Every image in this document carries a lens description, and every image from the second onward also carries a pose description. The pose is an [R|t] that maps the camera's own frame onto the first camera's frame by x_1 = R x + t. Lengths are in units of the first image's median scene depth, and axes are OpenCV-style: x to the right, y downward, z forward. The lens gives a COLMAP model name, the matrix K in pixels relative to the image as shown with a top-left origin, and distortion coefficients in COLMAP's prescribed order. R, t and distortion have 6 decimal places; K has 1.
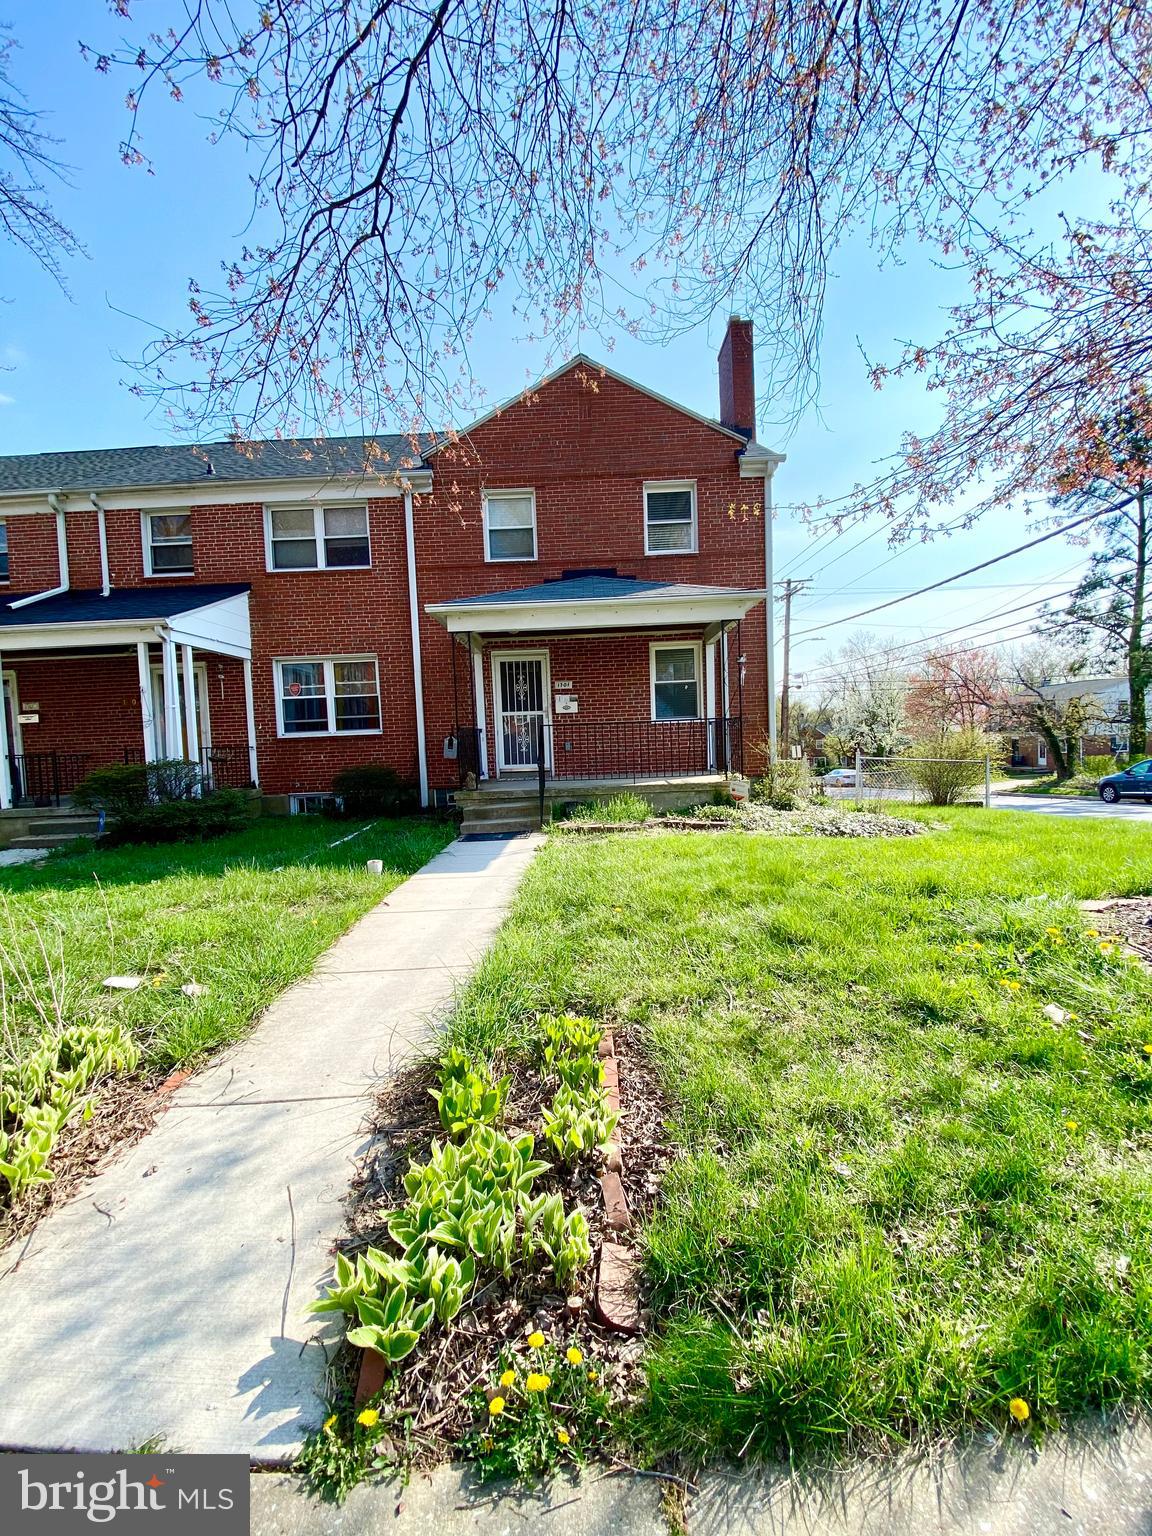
lens RADIAL K [[619.9, 0, 578.2], [0, 619.9, 772.2], [0, 0, 1]] dist [0.013281, -0.015720]
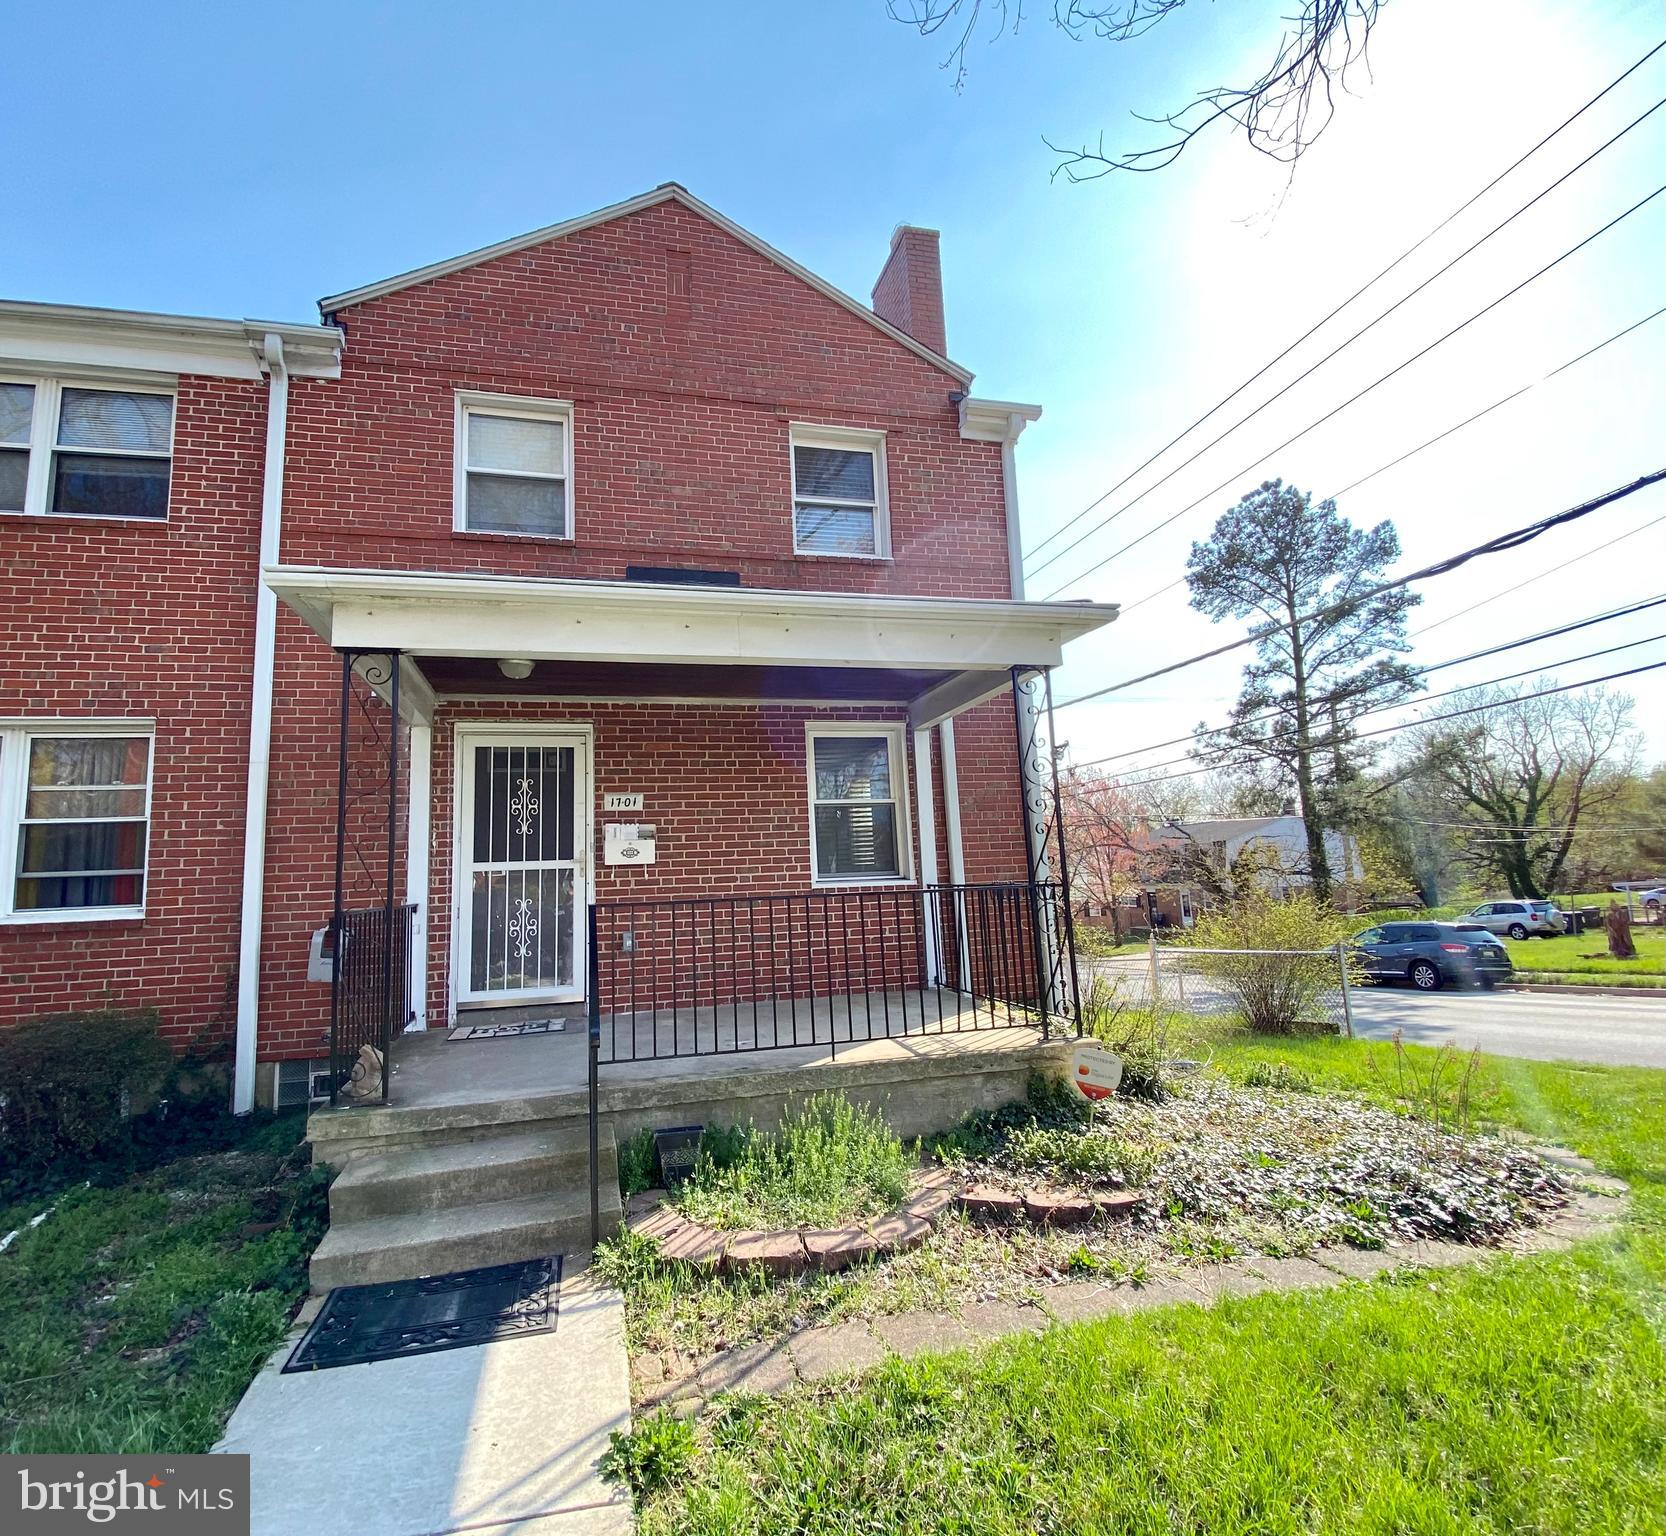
lens RADIAL K [[910.7, 0, 827.5], [0, 910.7, 755.9], [0, 0, 1]] dist [0.012873, -0.002155]
pose [[0.967448, 0.035667, 0.250543, -0.046291], [0.016005, 0.979414, -0.201228, -0.037976], [-0.252562, 0.198688, 0.946961, 0.324040]]
